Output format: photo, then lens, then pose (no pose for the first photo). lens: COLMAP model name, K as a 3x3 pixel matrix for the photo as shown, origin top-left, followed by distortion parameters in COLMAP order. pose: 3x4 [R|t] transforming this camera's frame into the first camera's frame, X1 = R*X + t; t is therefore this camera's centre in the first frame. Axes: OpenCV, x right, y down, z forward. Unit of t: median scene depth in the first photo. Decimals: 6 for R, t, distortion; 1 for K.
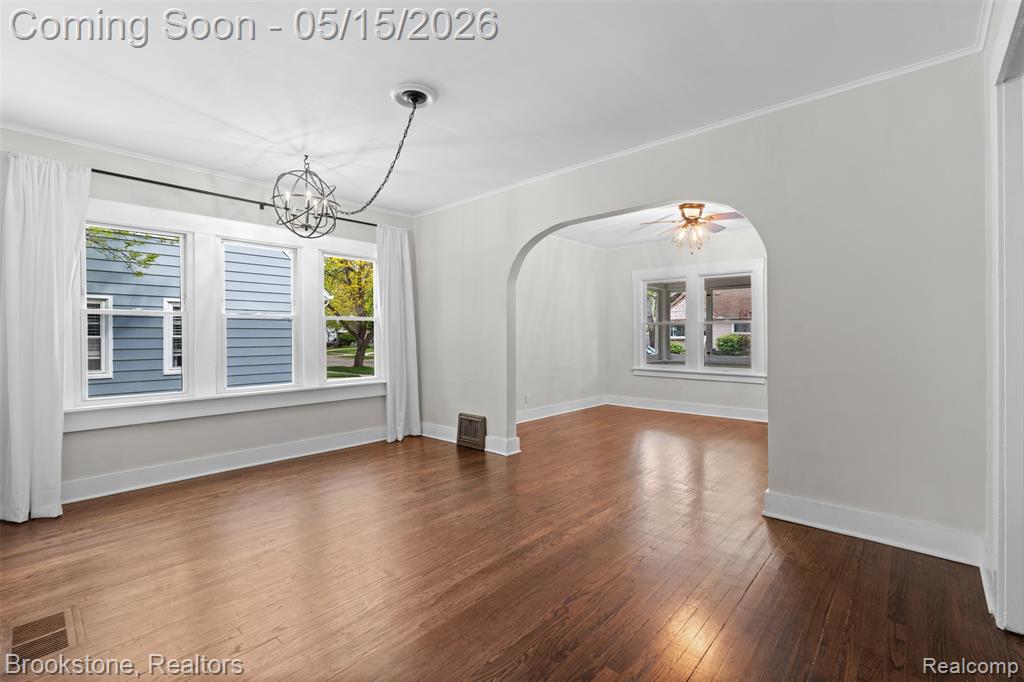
lens RADIAL K [[450.5, 0, 512.8], [0, 450.5, 336.8], [0, 0, 1]] dist [-0.000387, -0.000061]
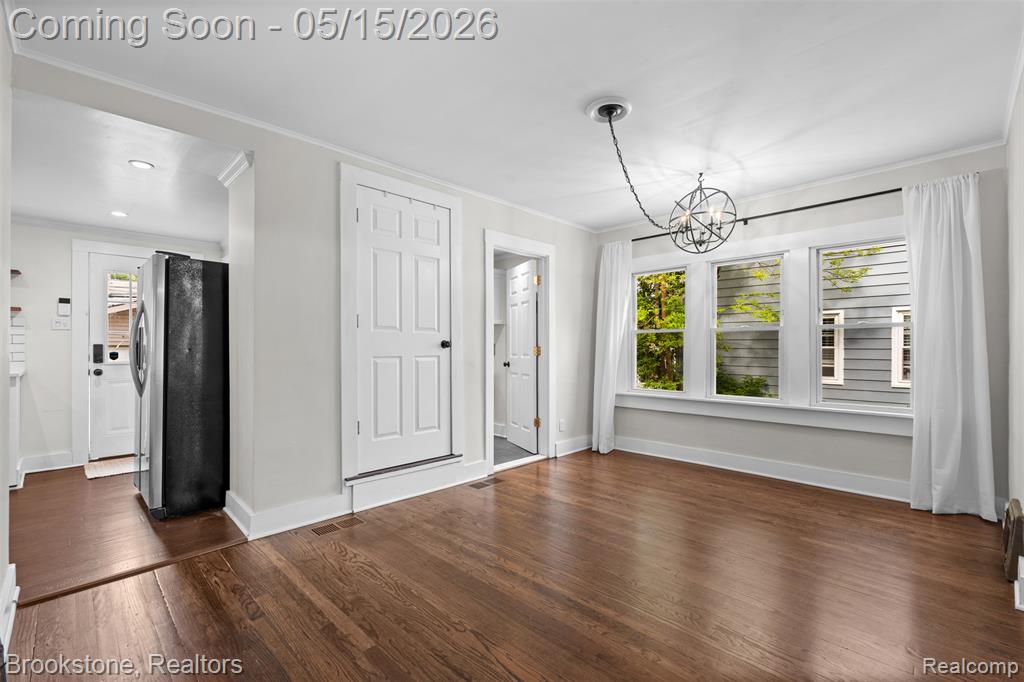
lens RADIAL K [[449.8, 0, 517.7], [0, 449.8, 347.0], [0, 0, 1]] dist [-0.001725, -0.000508]
pose [[-0.042156, 0.003569, -0.999105, 0.242175], [-0.001629, 0.999992, 0.003641, -0.003683], [0.999110, 0.001781, -0.042150, 0.258197]]
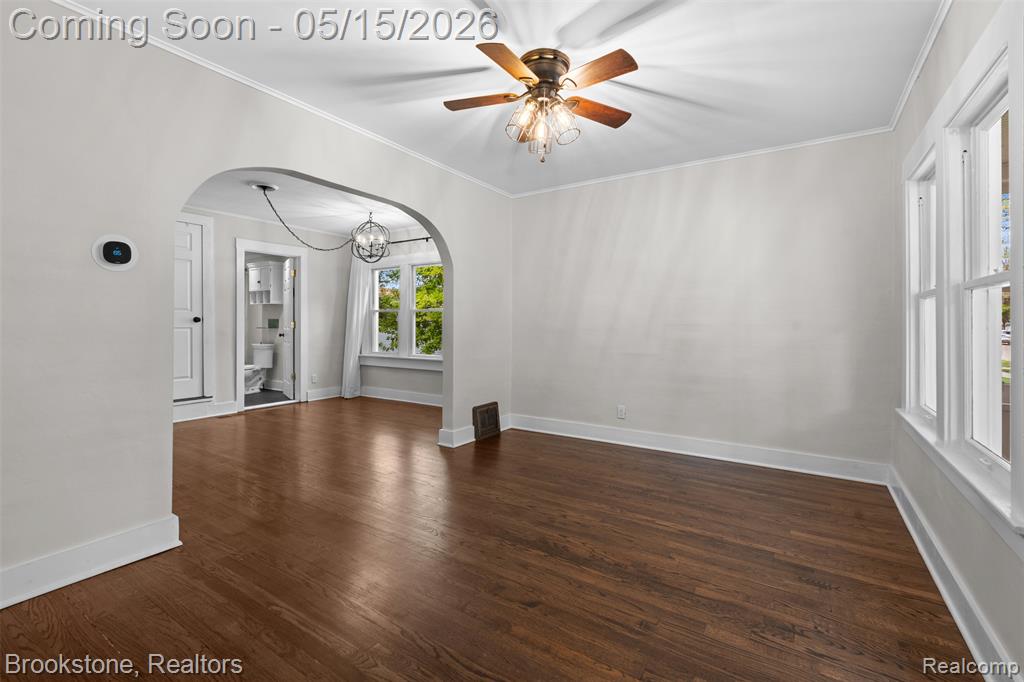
lens RADIAL K [[455.9, 0, 511.7], [0, 455.9, 322.5], [0, 0, 1]] dist [-0.000397, -0.000068]
pose [[0.157786, 0.003985, -0.987465, 0.519047], [-0.004025, 0.999986, 0.003393, -0.004646], [0.987465, 0.003439, 0.157799, 0.513353]]
